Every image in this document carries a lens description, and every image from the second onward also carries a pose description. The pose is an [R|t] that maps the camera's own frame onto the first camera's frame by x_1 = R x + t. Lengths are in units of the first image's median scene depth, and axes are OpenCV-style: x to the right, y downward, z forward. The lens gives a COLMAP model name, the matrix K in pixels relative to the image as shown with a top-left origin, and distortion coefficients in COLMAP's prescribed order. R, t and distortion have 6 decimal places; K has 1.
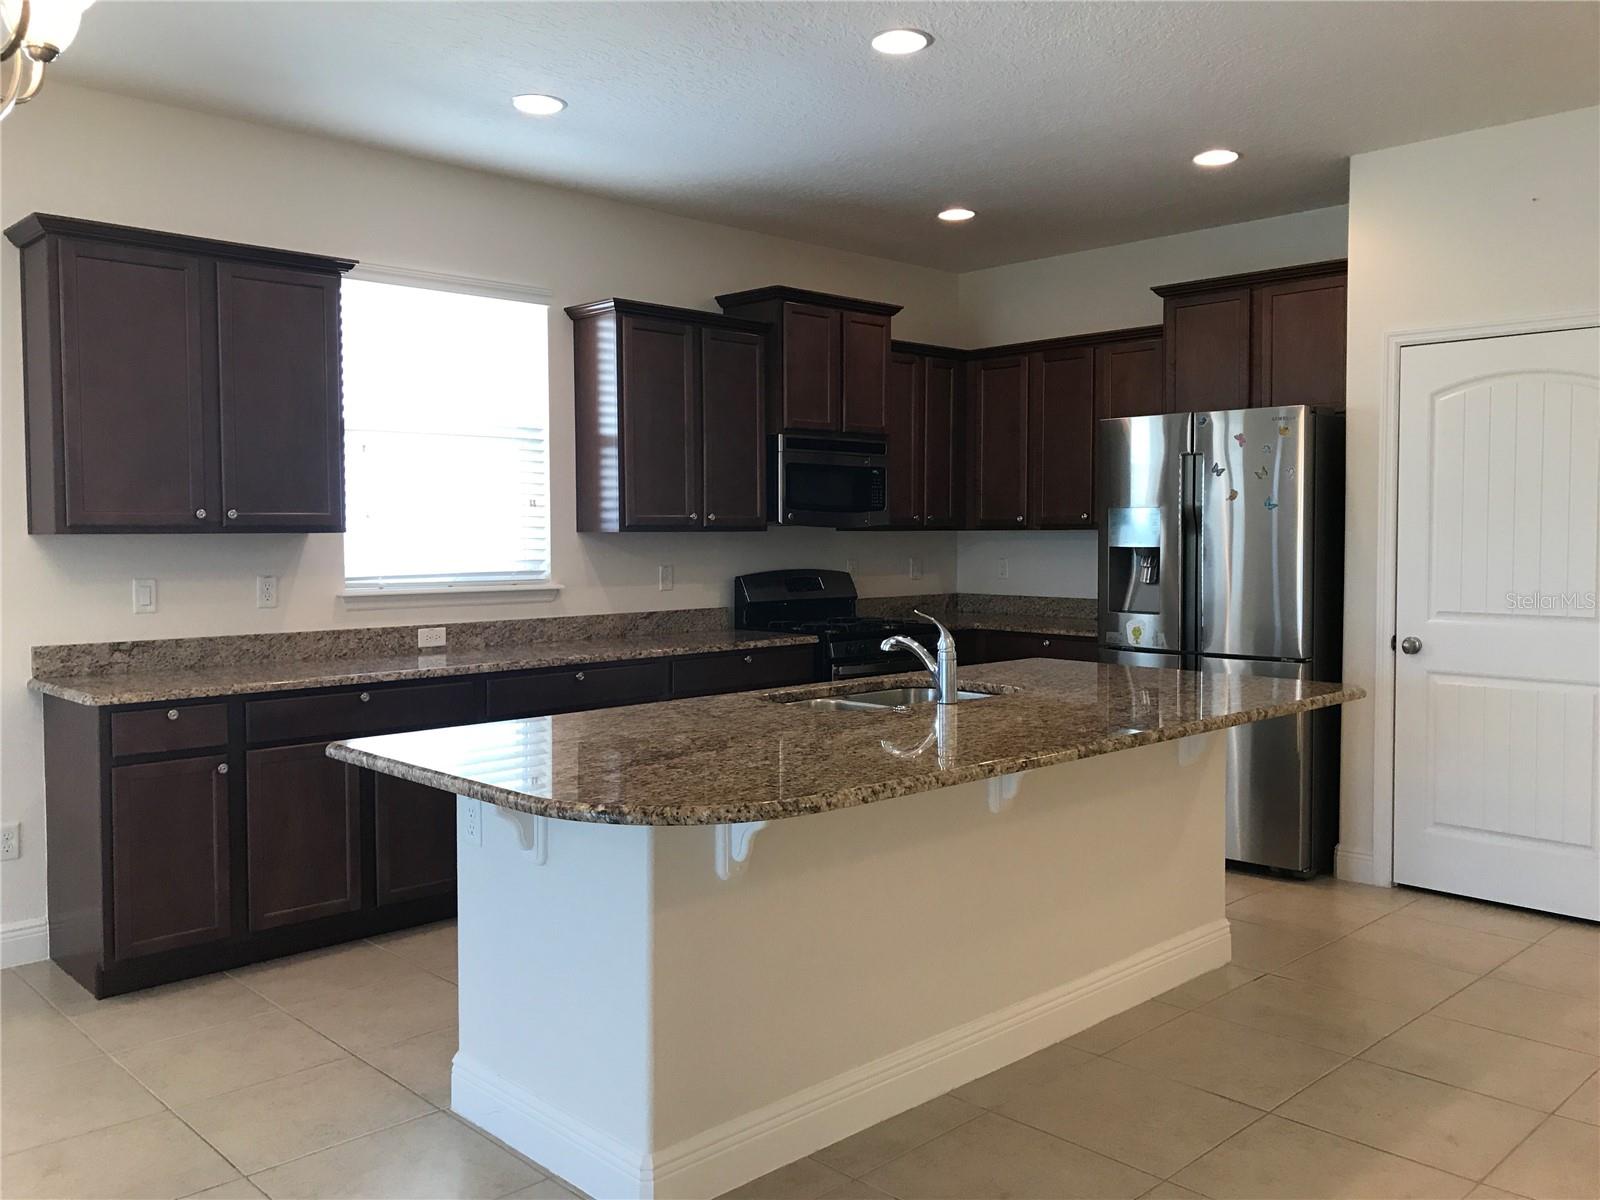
lens RADIAL K [[1301.8, 0, 827.8], [0, 1301.8, 590.4], [0, 0, 1]] dist [-0.006783, -0.005078]
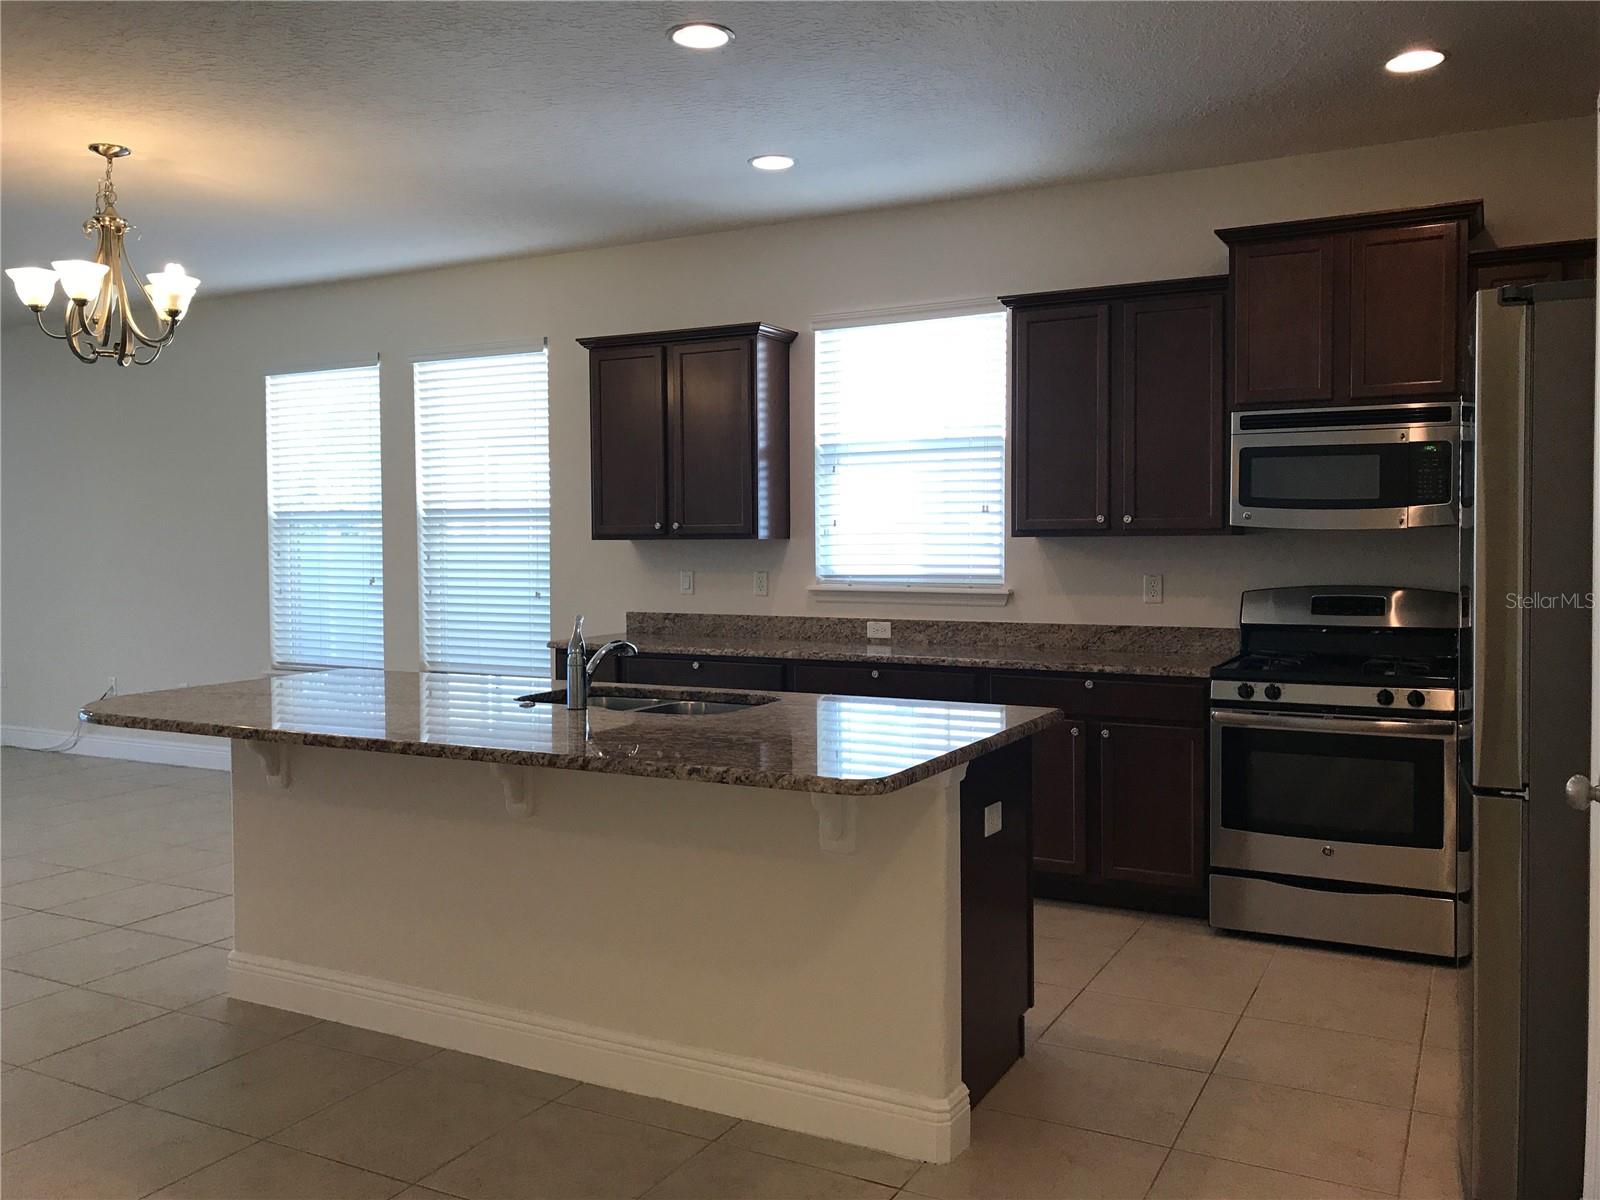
lens RADIAL K [[1312.0, 0, 790.2], [0, 1312.0, 593.2], [0, 0, 1]] dist [0.032607, -0.008500]
pose [[0.286306, 0.041546, -0.957237, 0.780760], [-0.039438, 0.998724, 0.031551, -0.029717], [0.957326, 0.028718, 0.287579, 0.601883]]
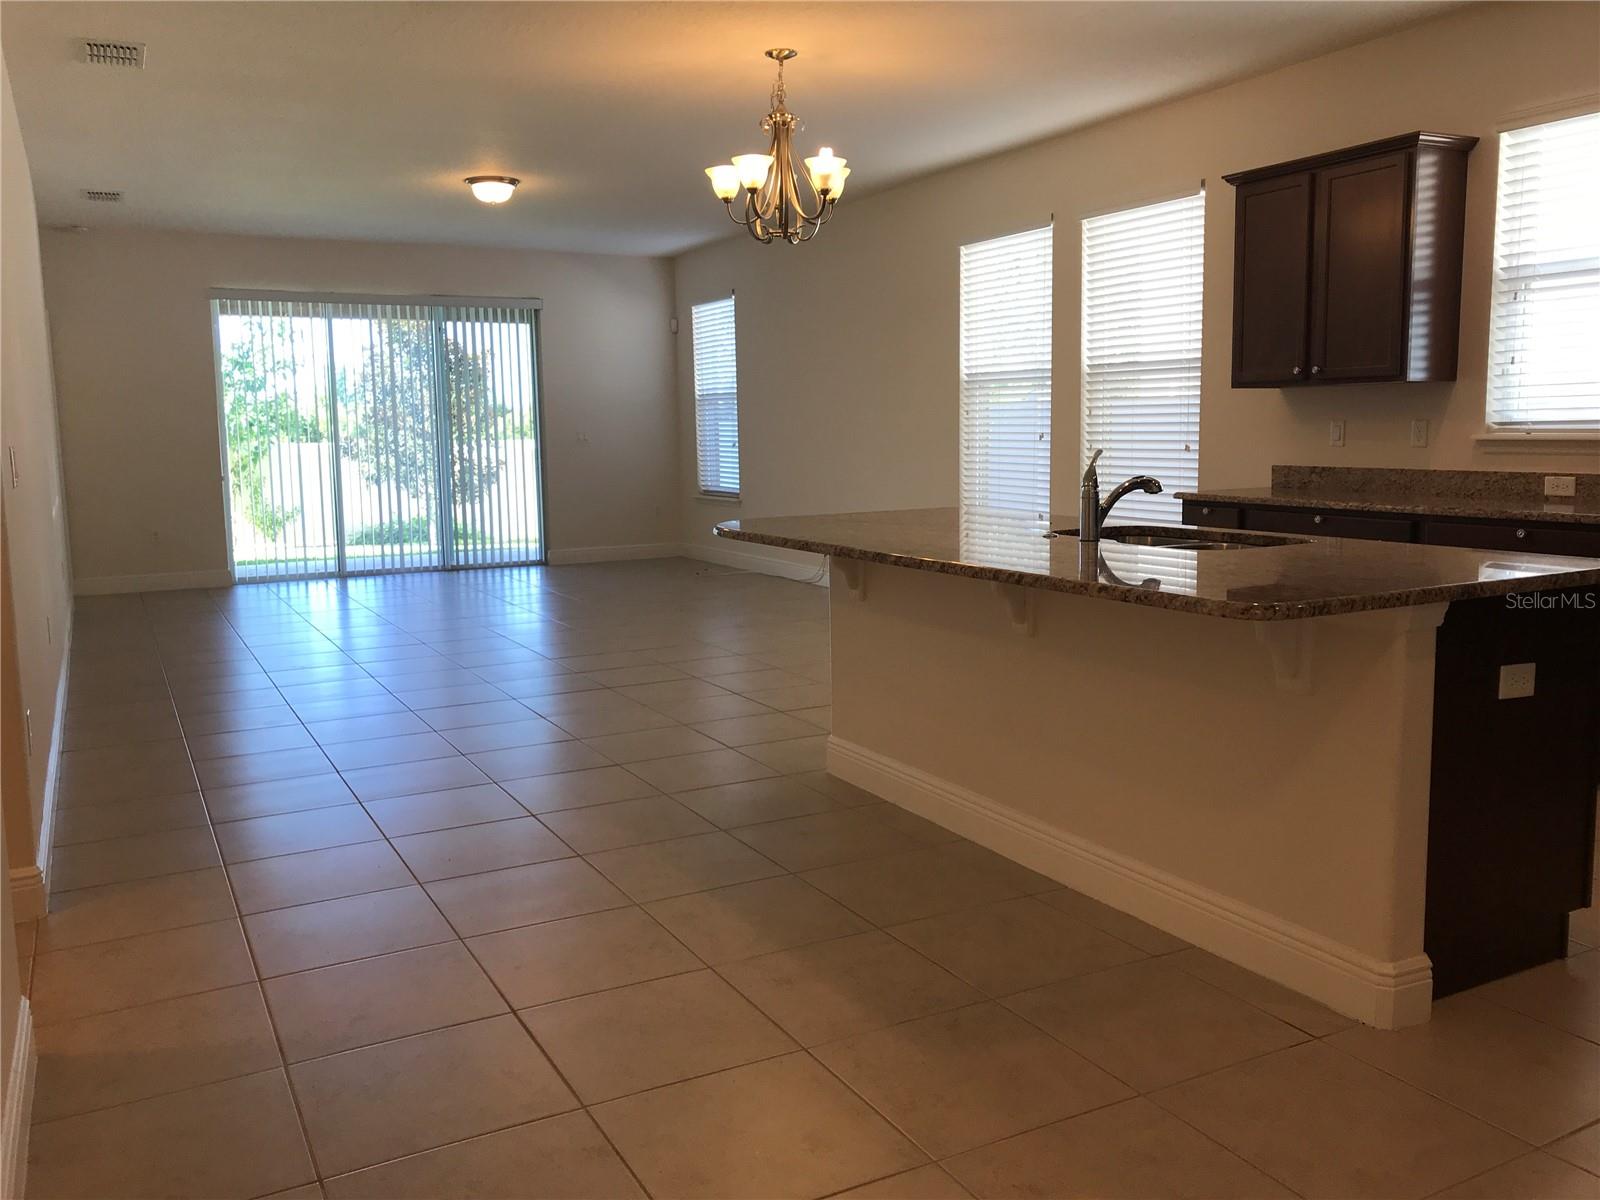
lens RADIAL K [[1312.0, 0, 790.2], [0, 1312.0, 593.2], [0, 0, 1]] dist [0.032607, -0.008500]
pose [[-0.292086, 0.131838, -0.947262, 0.817336], [-0.027137, 0.988912, 0.146002, -0.013682], [0.956007, 0.068351, -0.285270, 0.748669]]
